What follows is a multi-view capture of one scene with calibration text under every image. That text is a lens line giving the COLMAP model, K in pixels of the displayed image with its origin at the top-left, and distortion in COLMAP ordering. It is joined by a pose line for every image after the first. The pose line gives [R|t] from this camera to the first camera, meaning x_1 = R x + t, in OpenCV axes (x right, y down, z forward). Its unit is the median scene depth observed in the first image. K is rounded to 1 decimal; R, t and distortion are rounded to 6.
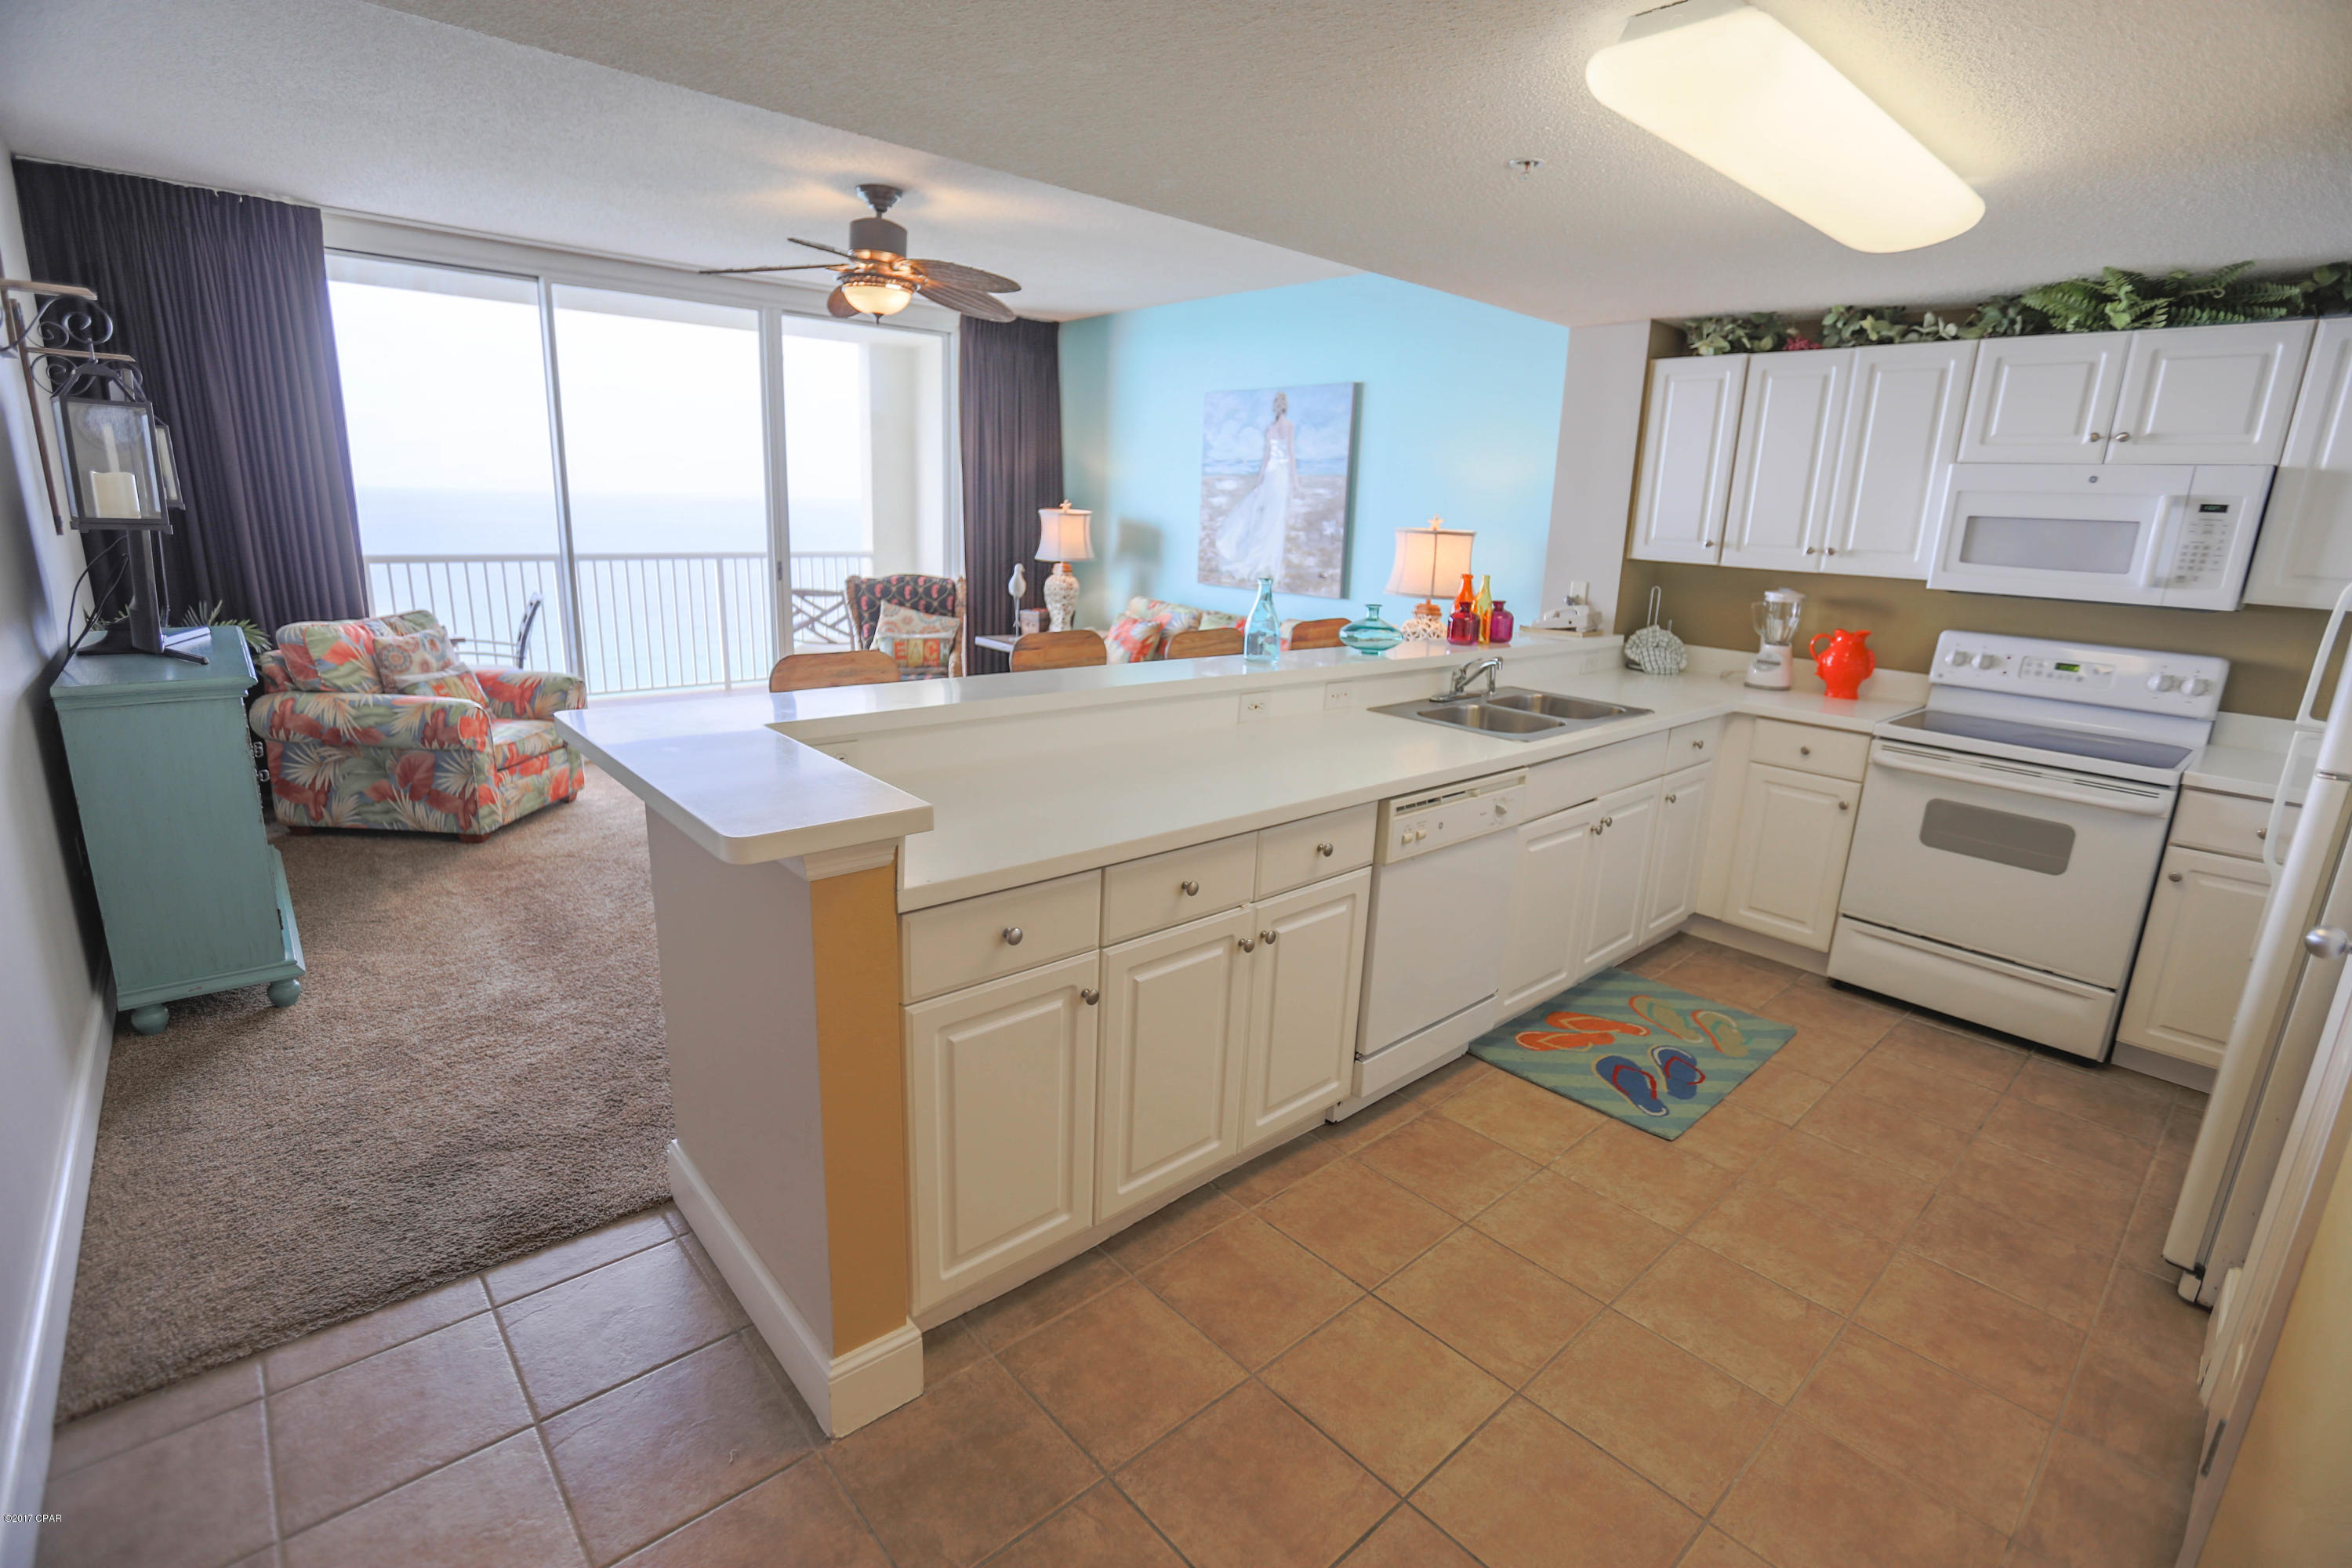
lens RADIAL K [[1082.8, 0, 1170.6], [0, 1082.8, 772.8], [0, 0, 1]] dist [-0.055475, 0.023033]
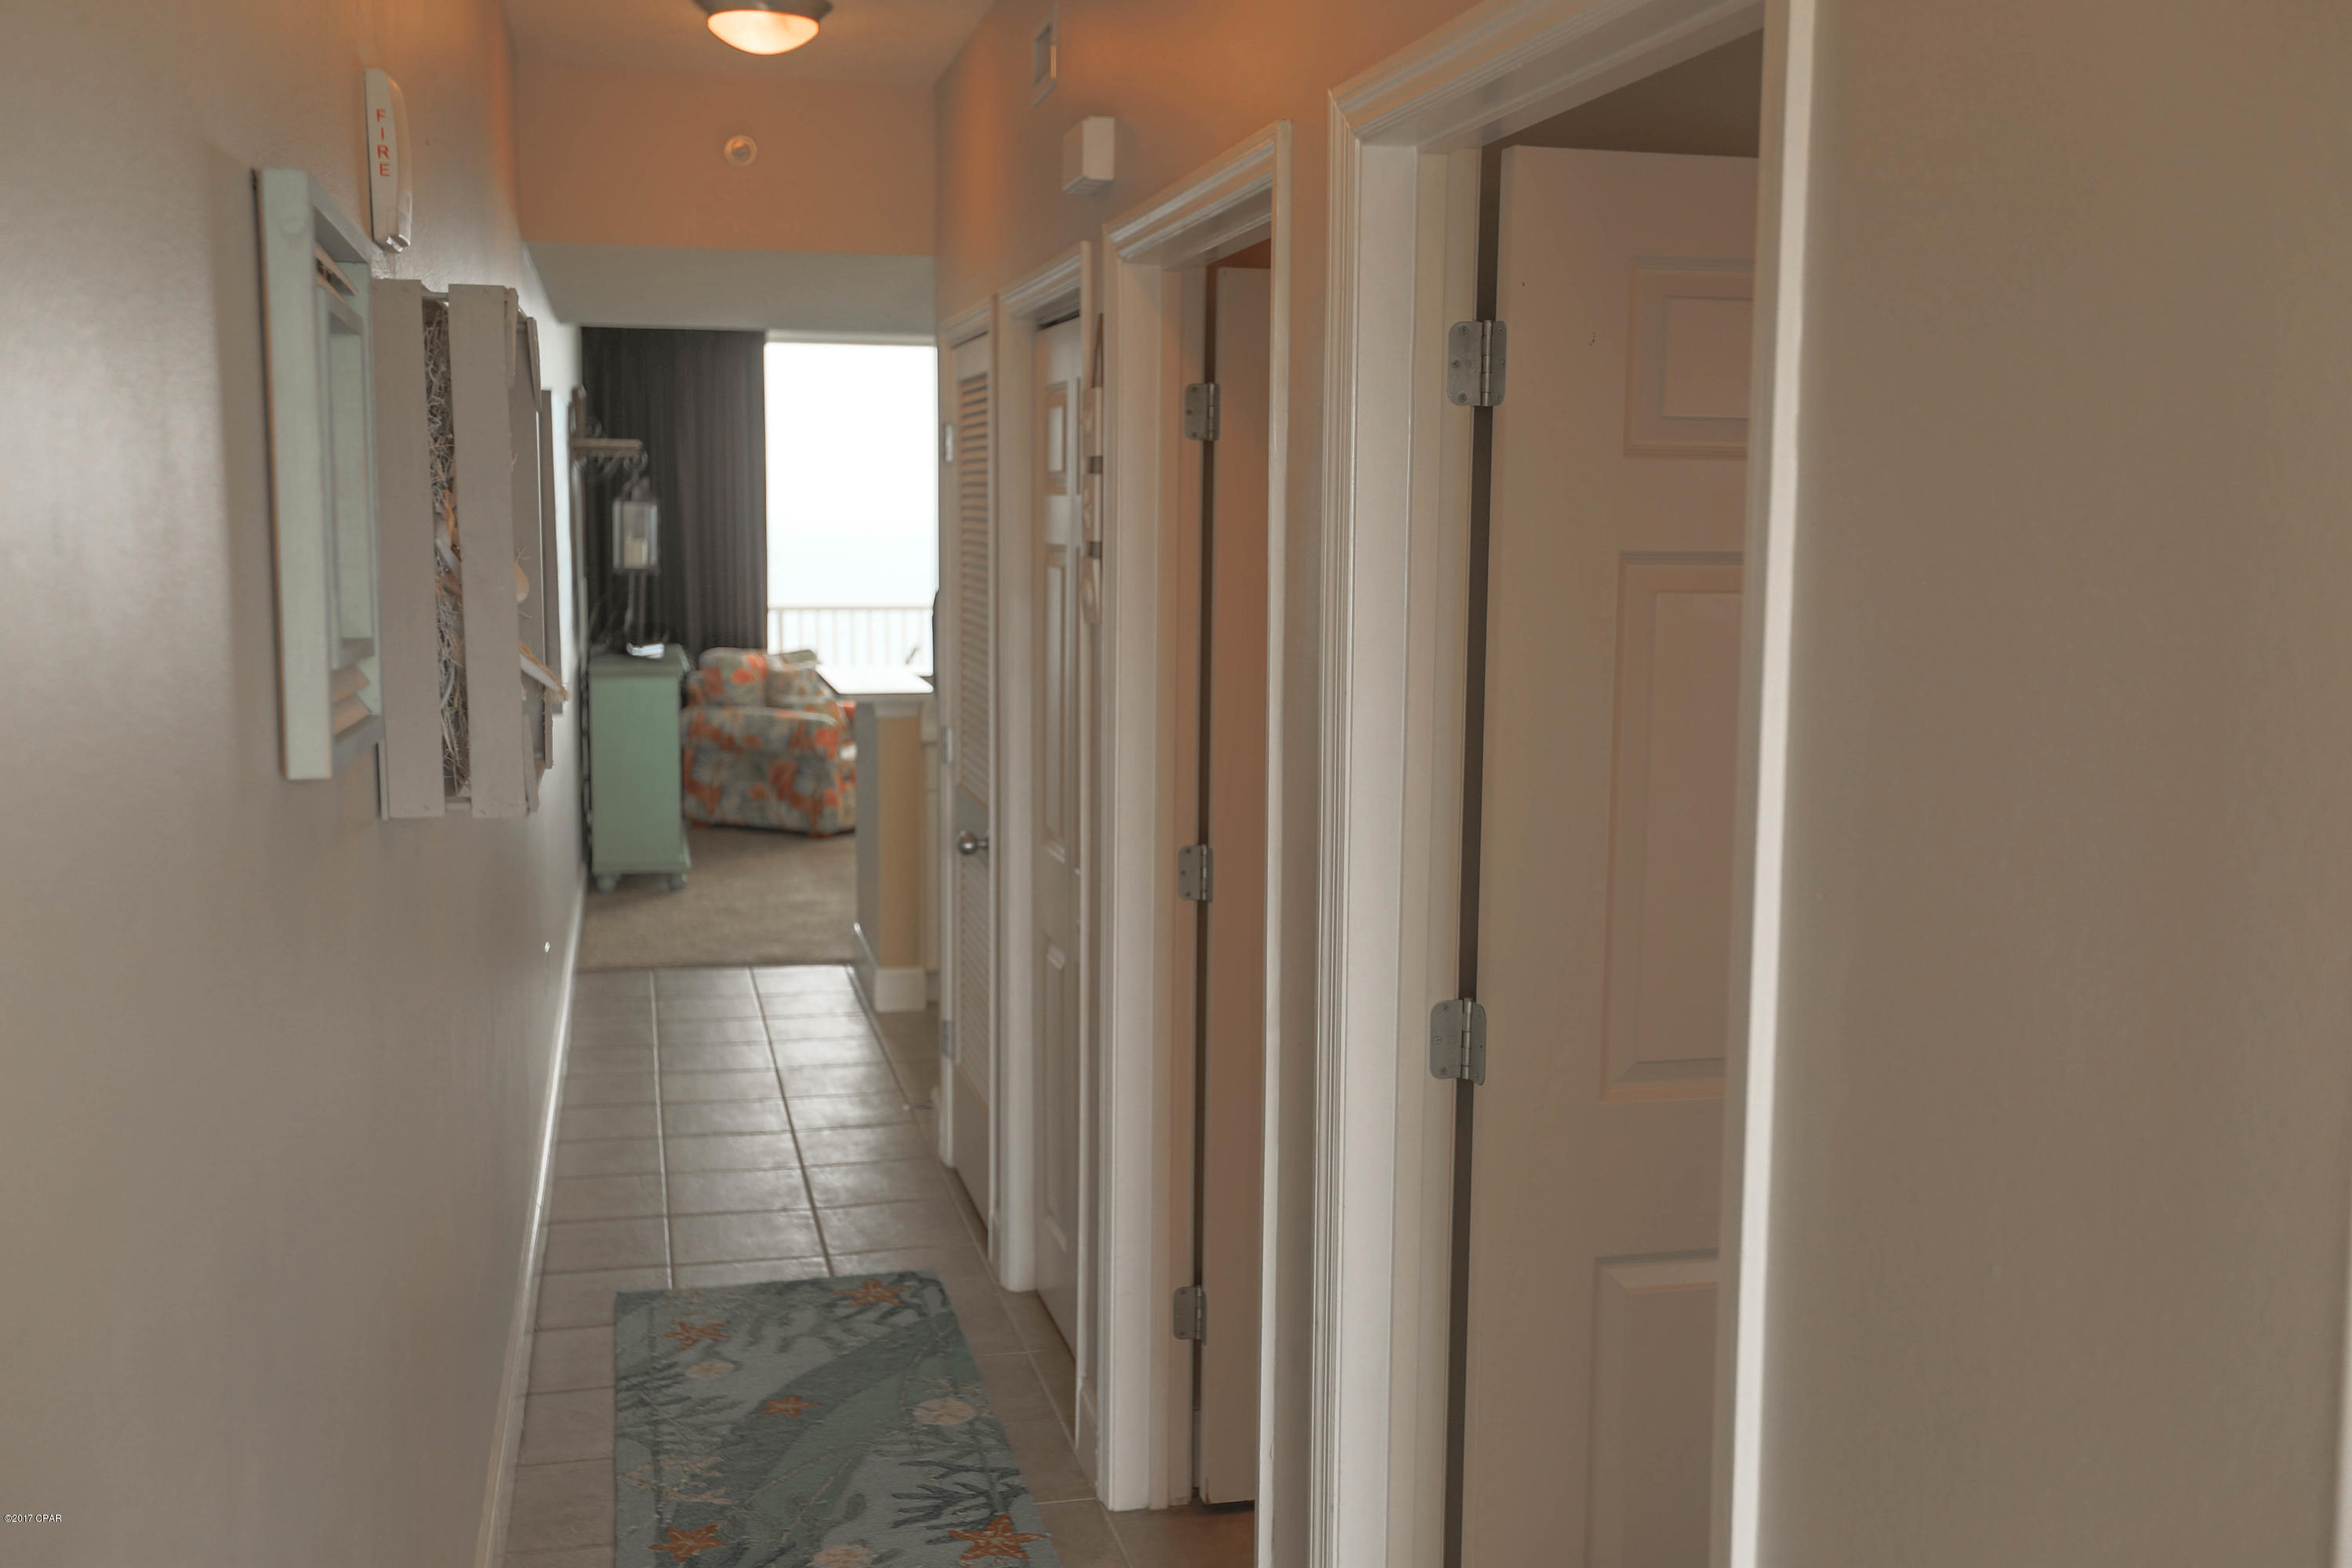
lens RADIAL K [[2259.9, 0, 1176.0], [0, 2259.9, 784.0], [0, 0, 1]] dist [0.000694, 0.000877]
pose [[0.881270, 0.030468, -0.471630, 0.871676], [-0.095178, 0.988916, -0.113960, 0.256363], [0.462930, 0.145318, 0.874402, -1.010204]]
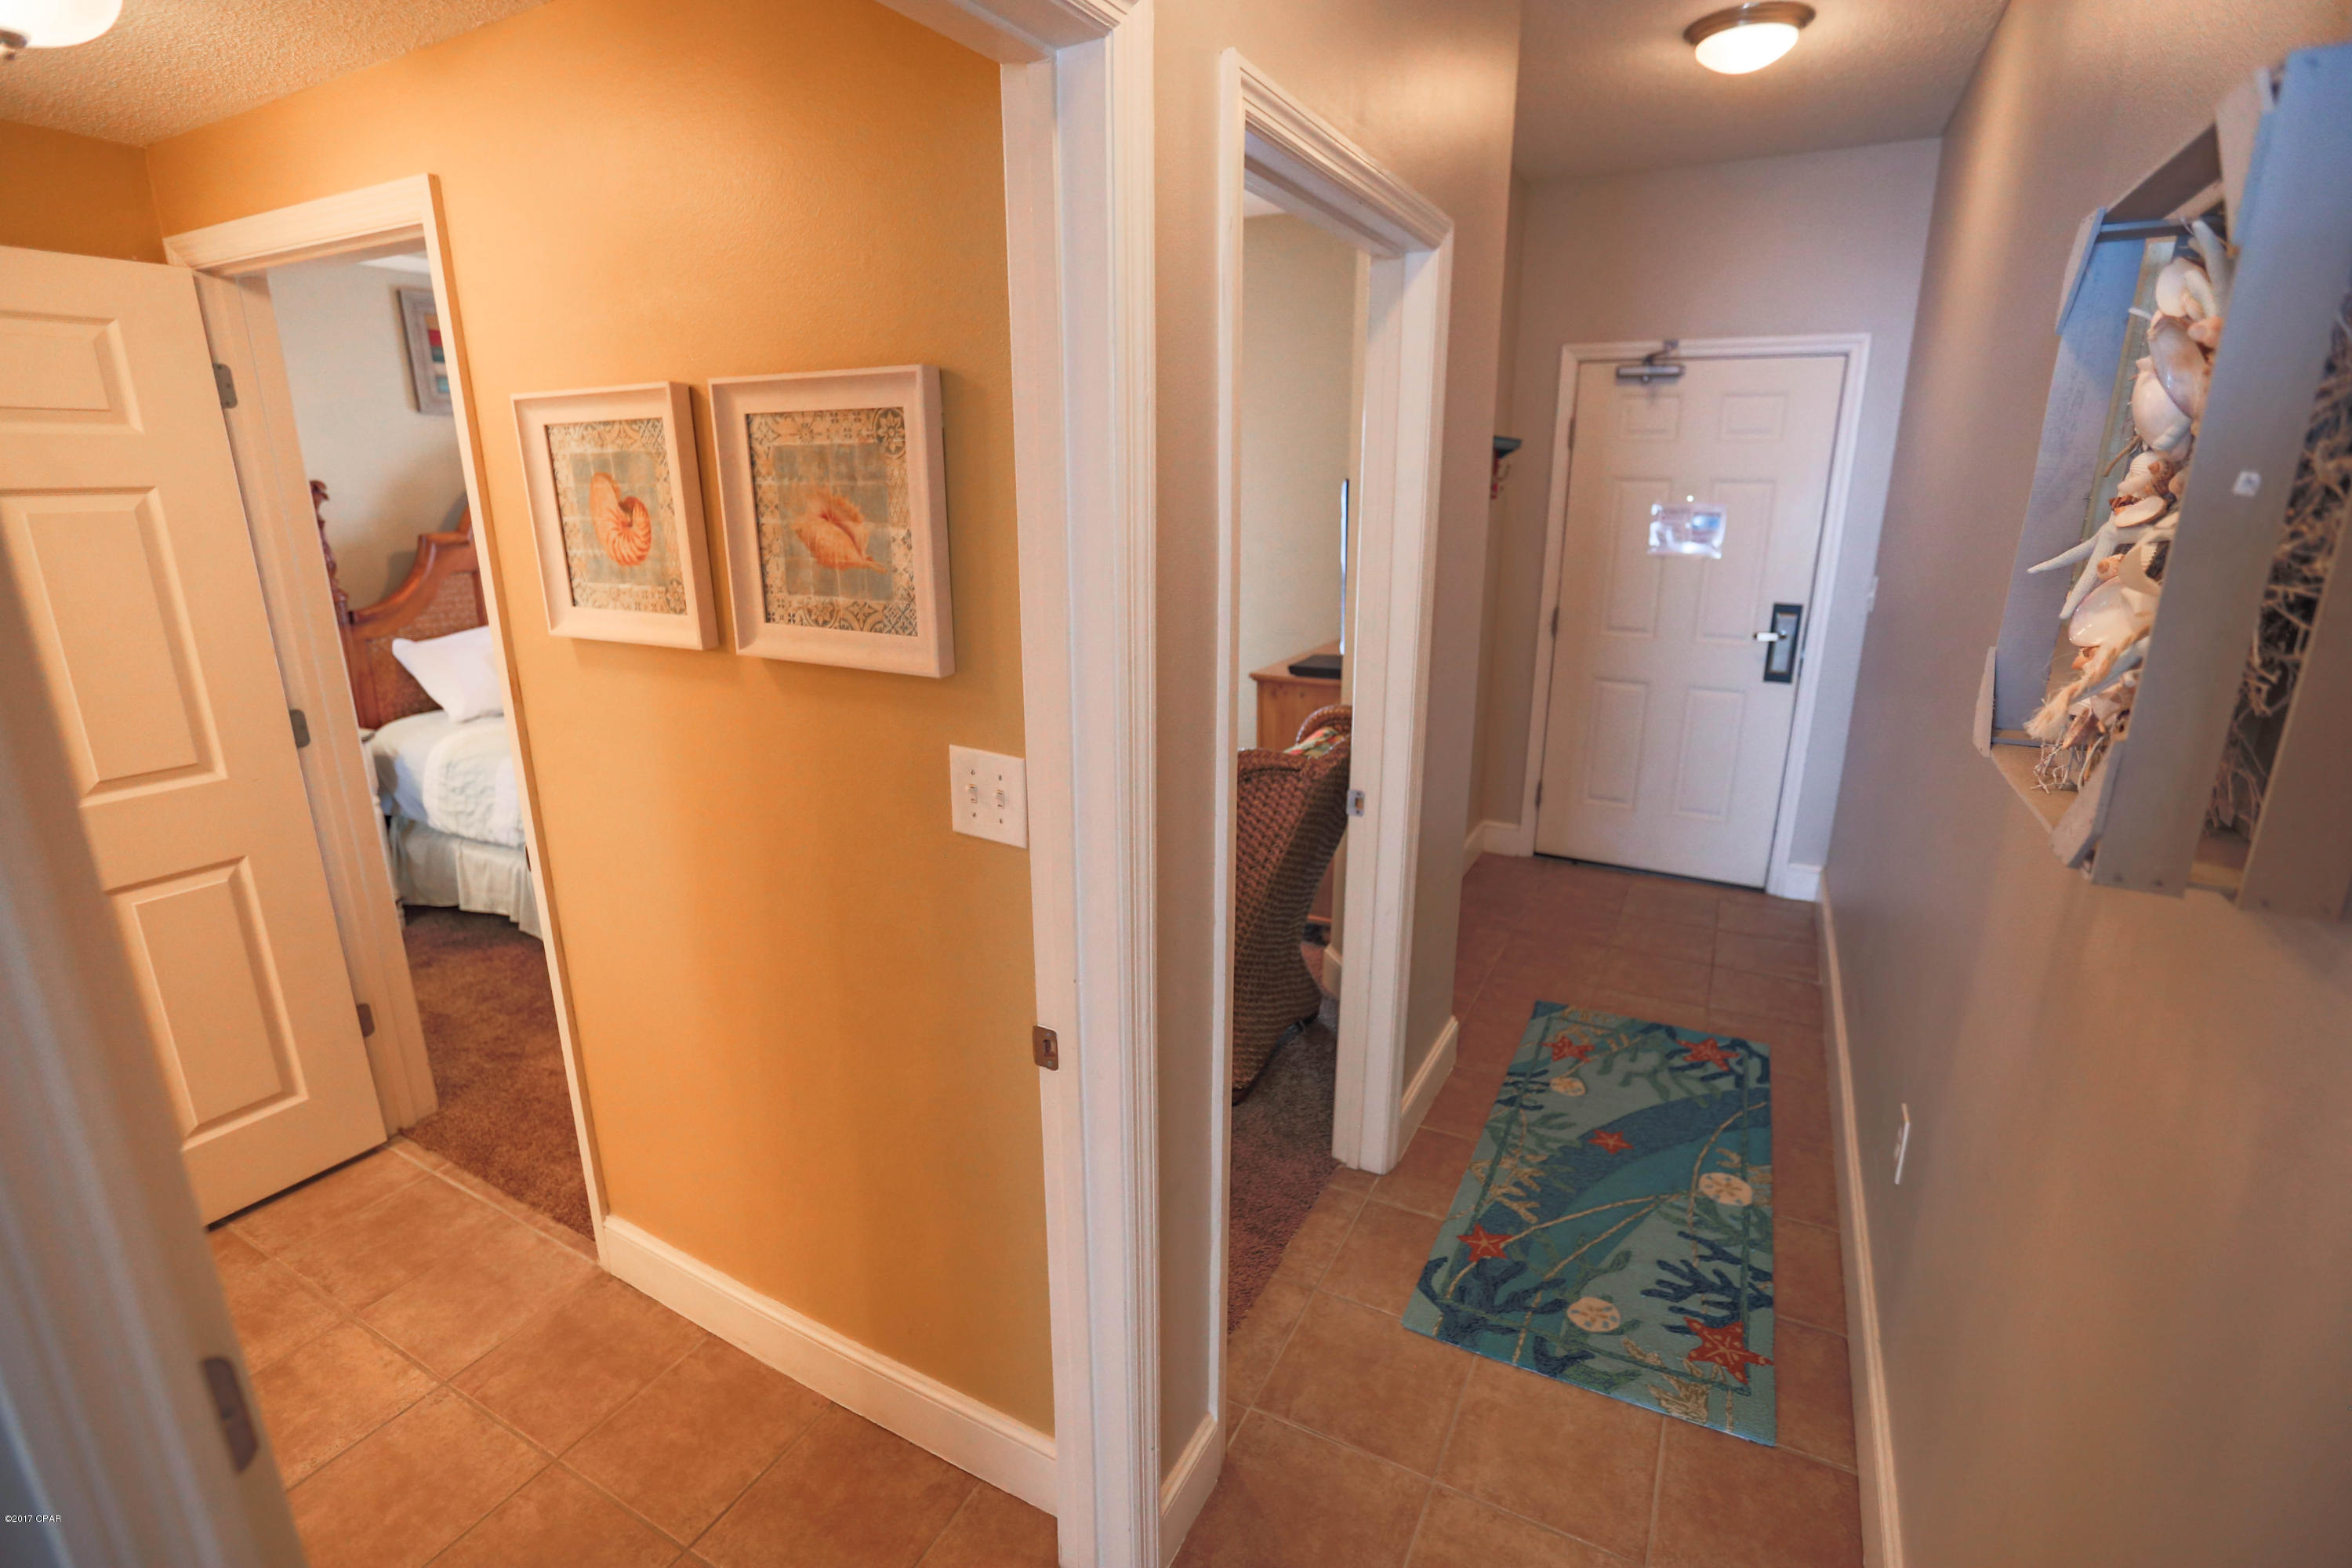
lens RADIAL K [[1082.8, 0, 1170.6], [0, 1082.8, 772.8], [0, 0, 1]] dist [-0.055475, 0.023033]
pose [[0.358095, 0.222775, -0.906719, 0.707683], [-0.212196, 0.965125, 0.153321, 0.177414], [0.909253, 0.137498, 0.392878, -0.714939]]
